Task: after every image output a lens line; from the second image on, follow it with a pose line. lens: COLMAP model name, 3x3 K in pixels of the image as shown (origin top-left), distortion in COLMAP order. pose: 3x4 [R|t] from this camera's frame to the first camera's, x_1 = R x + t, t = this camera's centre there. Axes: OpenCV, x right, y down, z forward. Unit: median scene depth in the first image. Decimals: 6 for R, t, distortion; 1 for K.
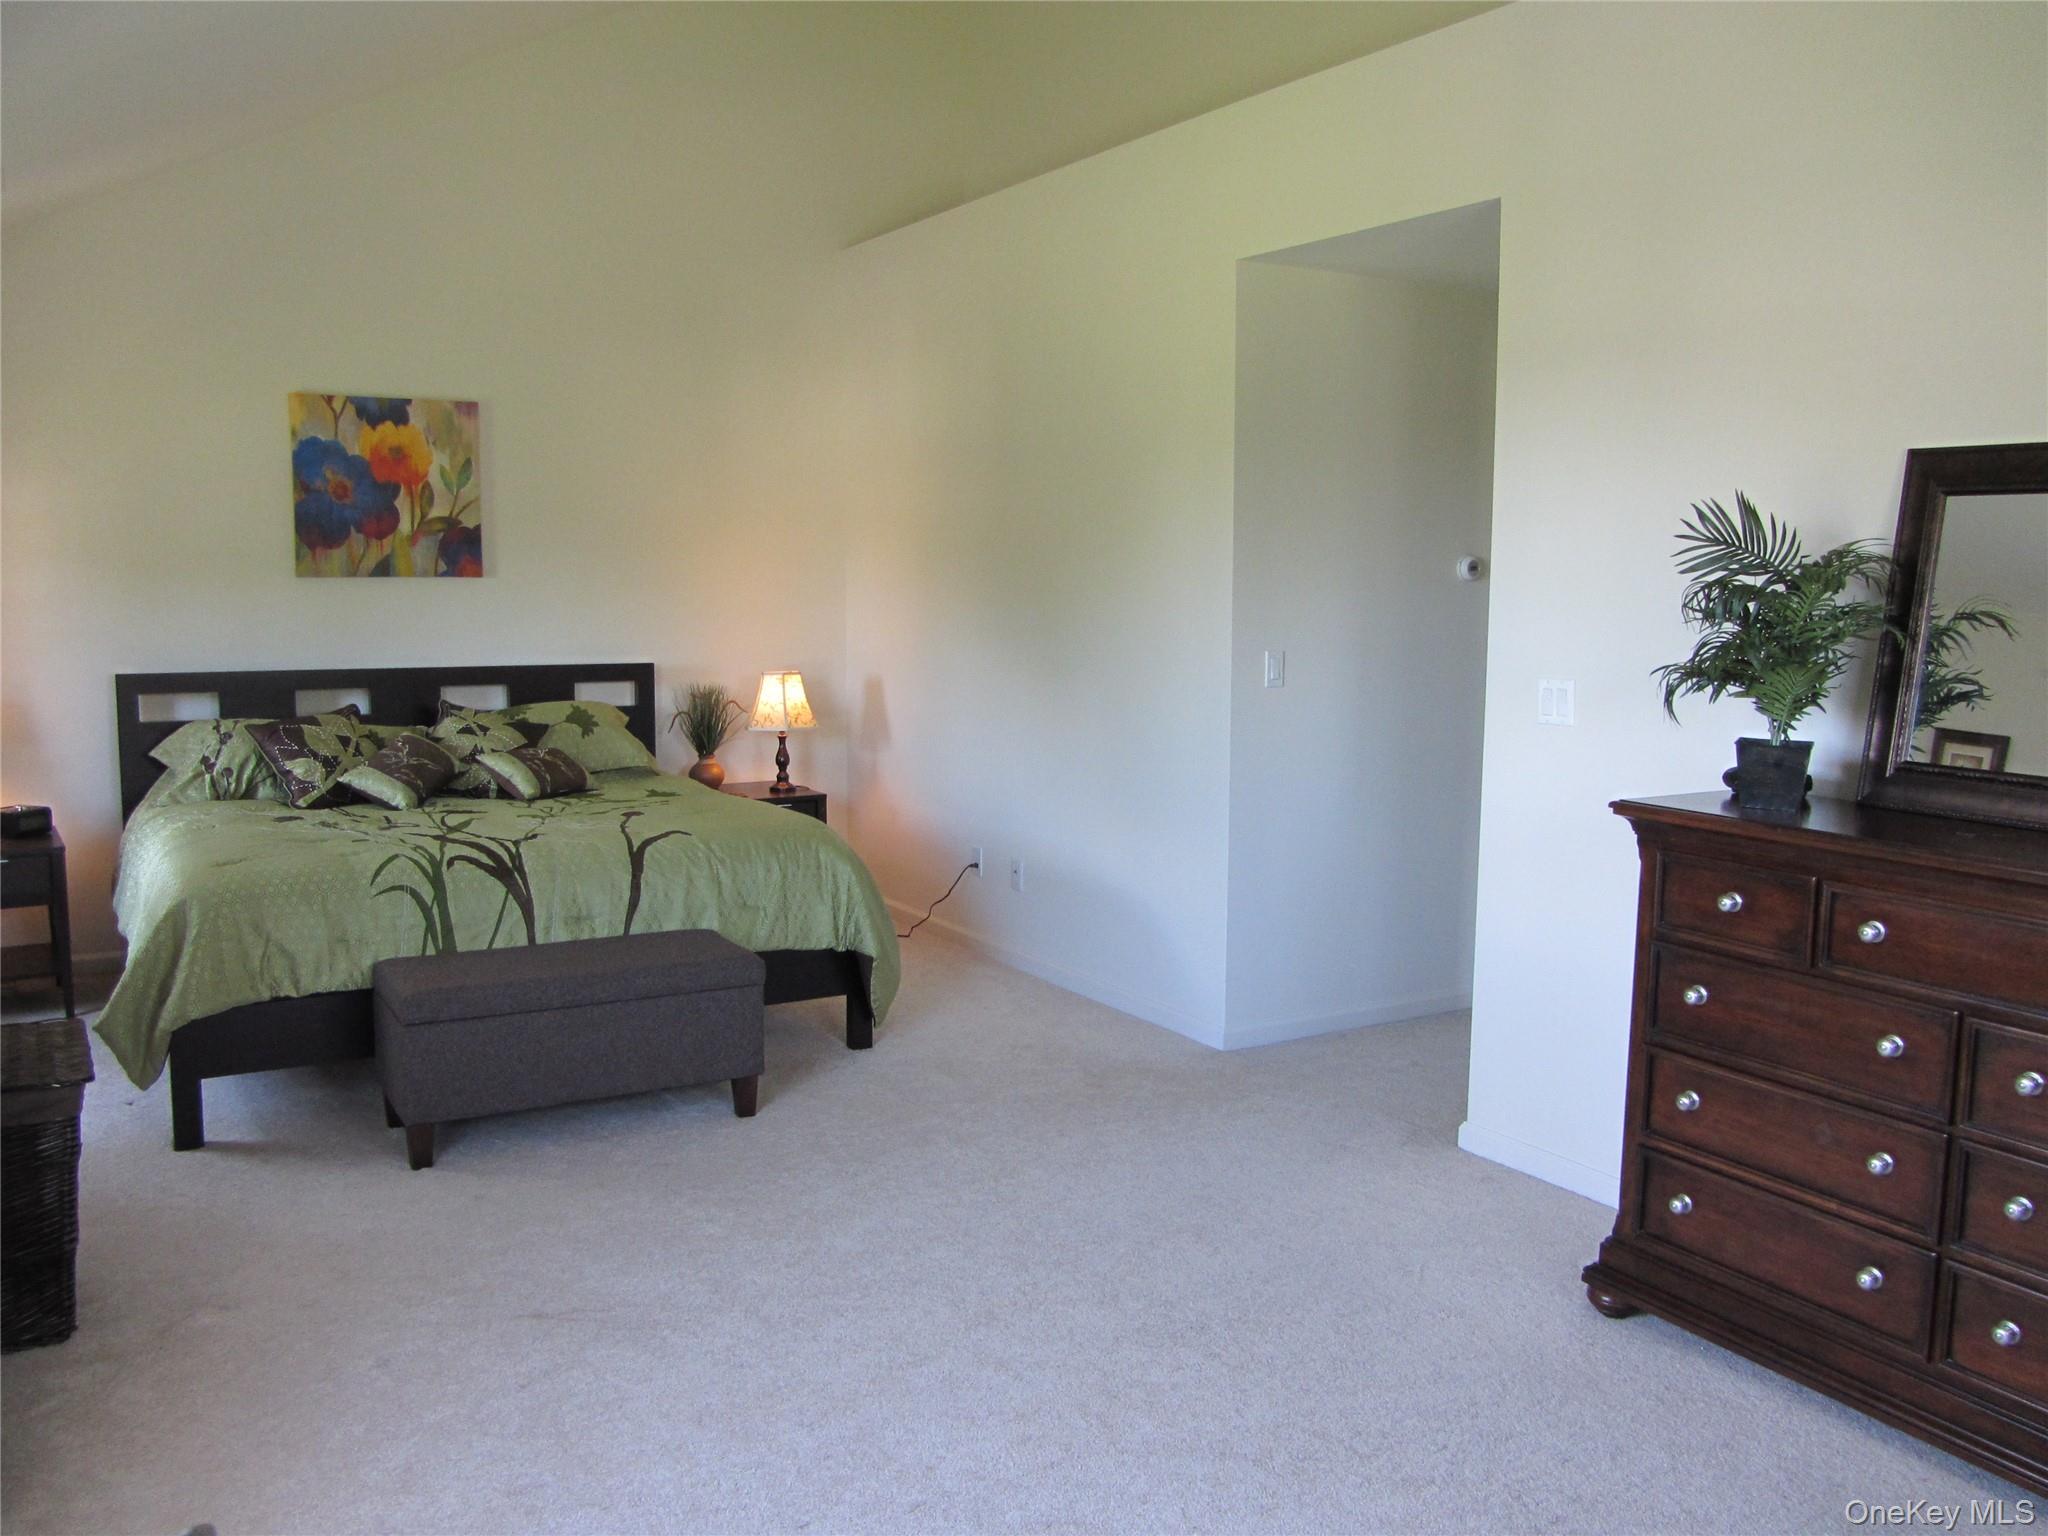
lens RADIAL K [[1696.4, 0, 1024.0], [0, 1696.4, 768.0], [0, 0, 1]] dist [-0.036084, 0.002678]
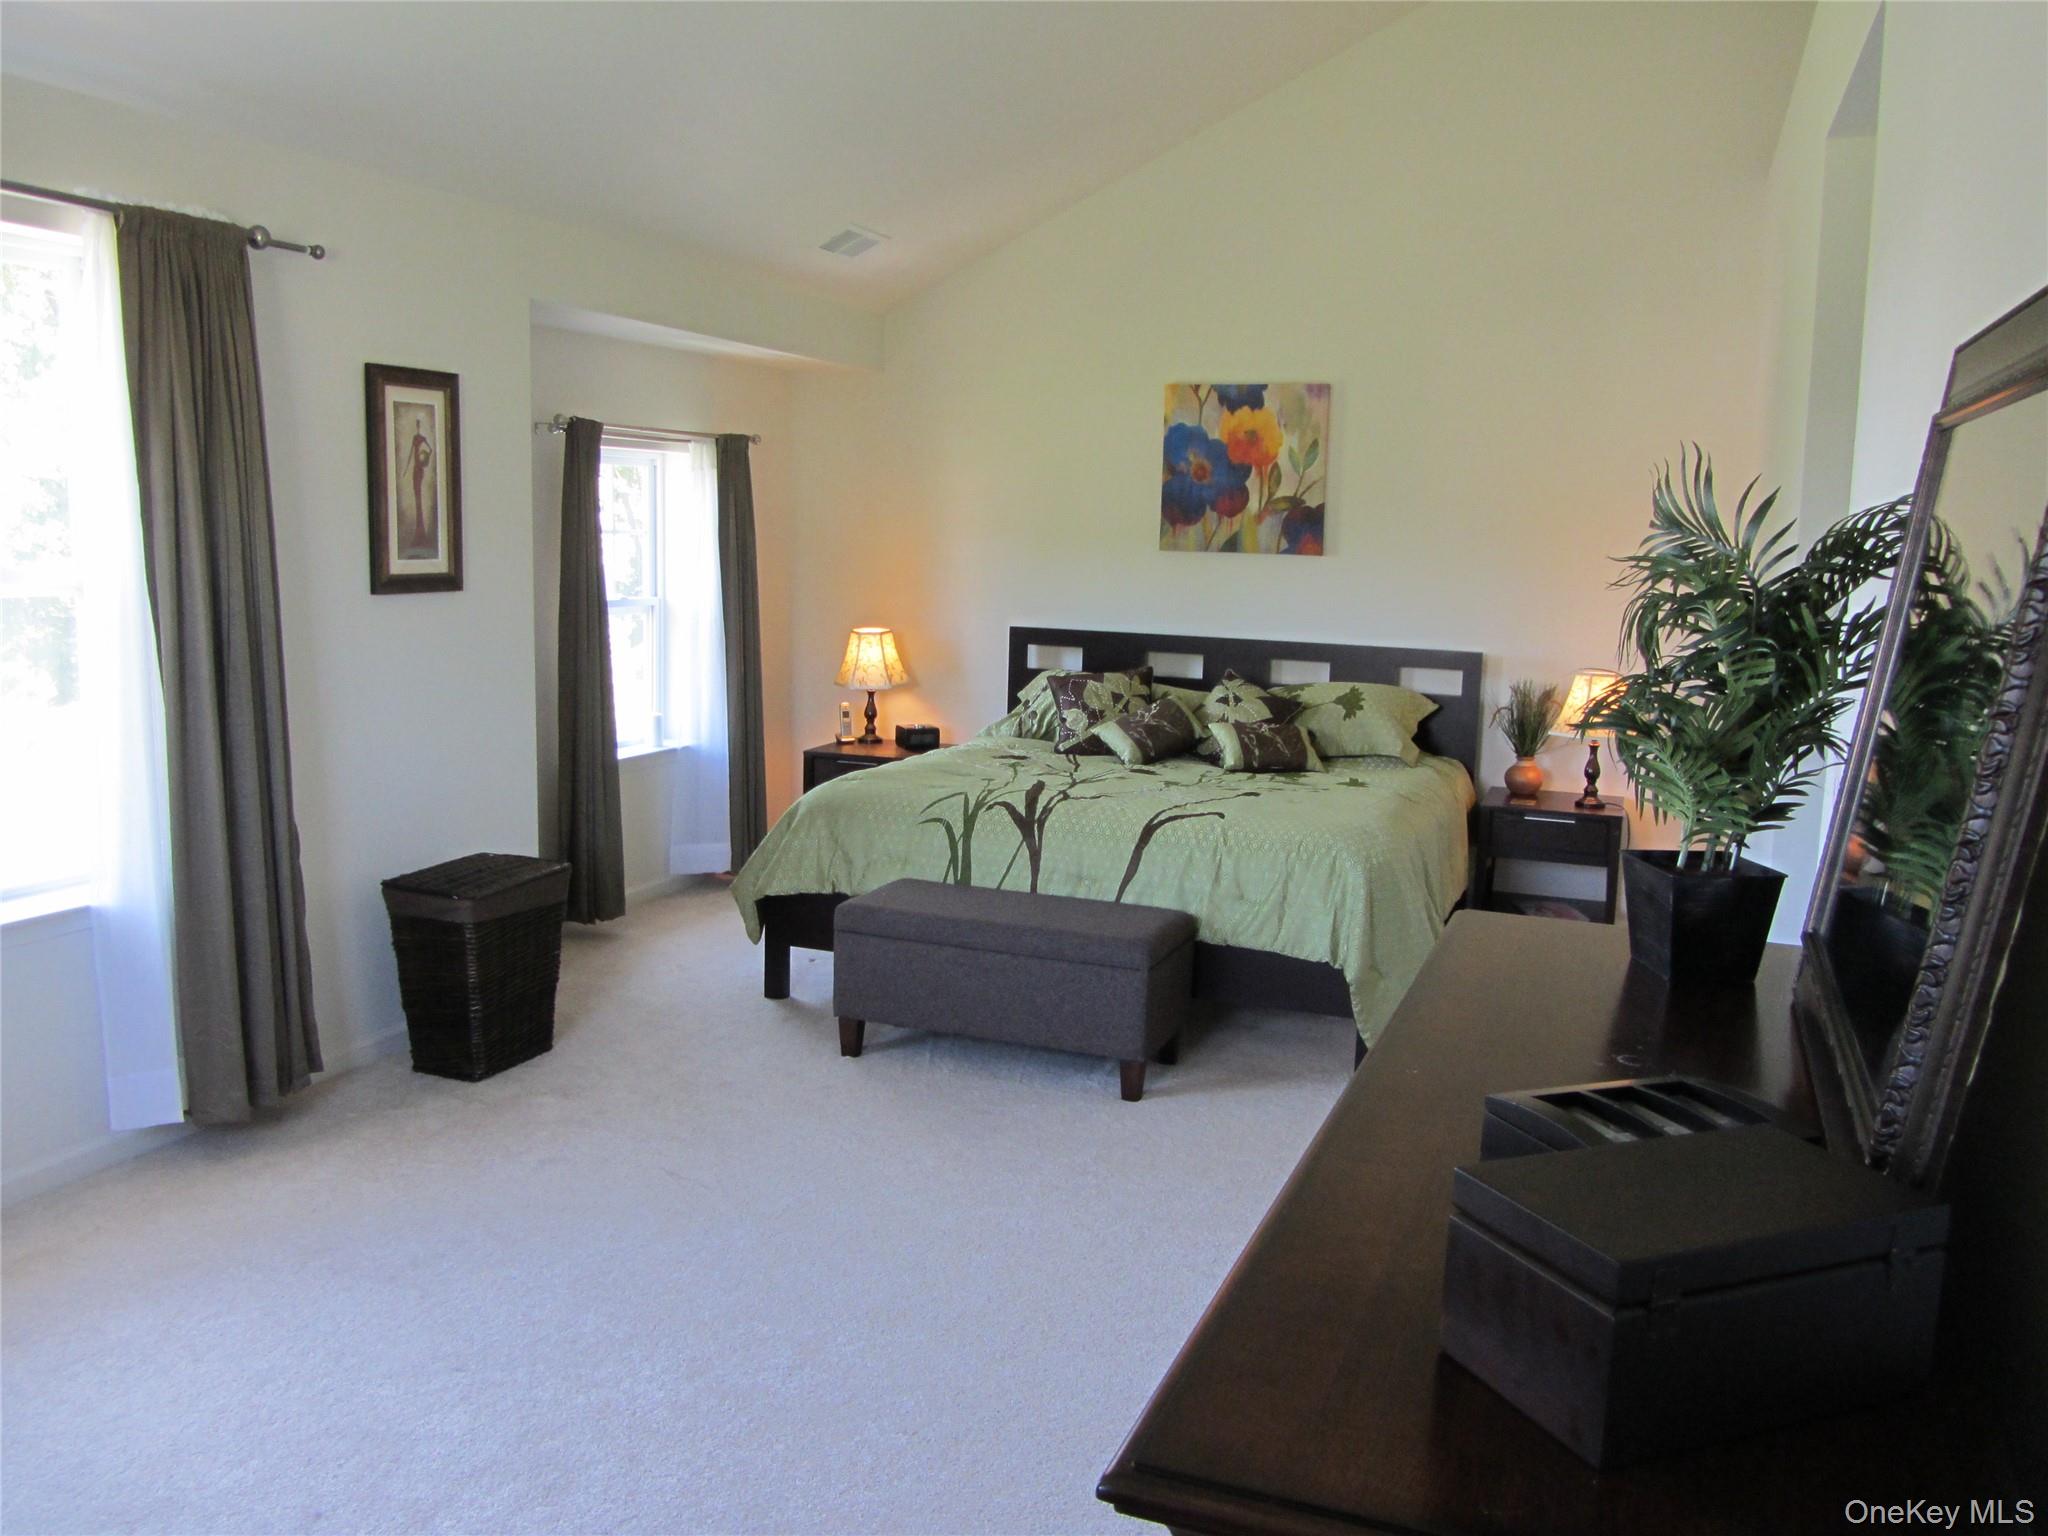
lens RADIAL K [[1696.4, 0, 1024.0], [0, 1696.4, 768.0], [0, 0, 1]] dist [-0.036084, 0.002678]
pose [[0.612824, 0.121218, -0.780867, 0.400389], [-0.115821, 0.991271, 0.062985, -0.030736], [0.781685, 0.051842, 0.621515, 0.240186]]
